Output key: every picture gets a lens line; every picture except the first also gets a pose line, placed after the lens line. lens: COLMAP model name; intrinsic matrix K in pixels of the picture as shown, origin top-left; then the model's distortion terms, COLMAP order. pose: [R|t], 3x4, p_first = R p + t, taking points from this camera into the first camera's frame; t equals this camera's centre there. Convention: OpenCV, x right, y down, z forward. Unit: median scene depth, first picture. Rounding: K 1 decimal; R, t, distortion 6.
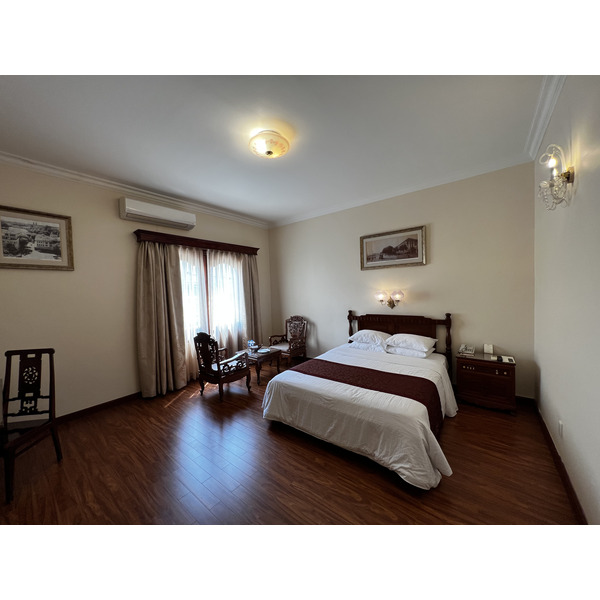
lens RADIAL K [[241.9, 0, 300.0], [0, 241.9, 300.0], [0, 0, 1]] dist [-0.001147, 0.003612]
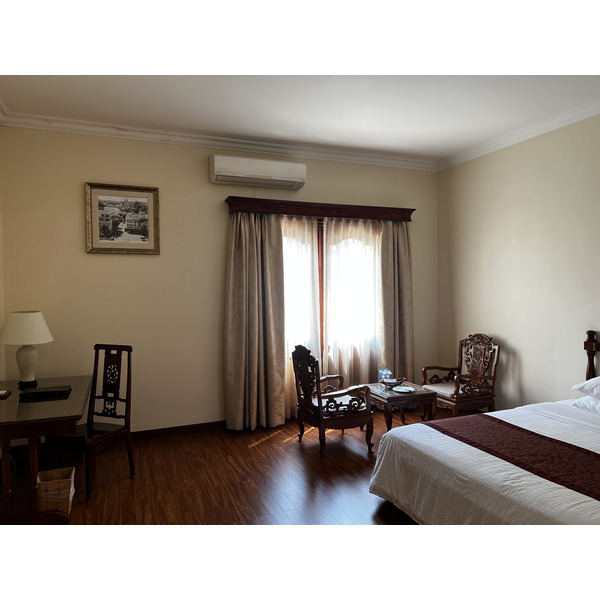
lens RADIAL K [[455.6, 0, 300.8], [0, 455.6, 306.5], [0, 0, 1]] dist [0.055635, -0.007291]
pose [[0.872984, 0.048215, -0.485361, 0.196762], [-0.041295, 0.998835, 0.024949, -0.005570], [0.485998, -0.001737, 0.873958, -0.092586]]
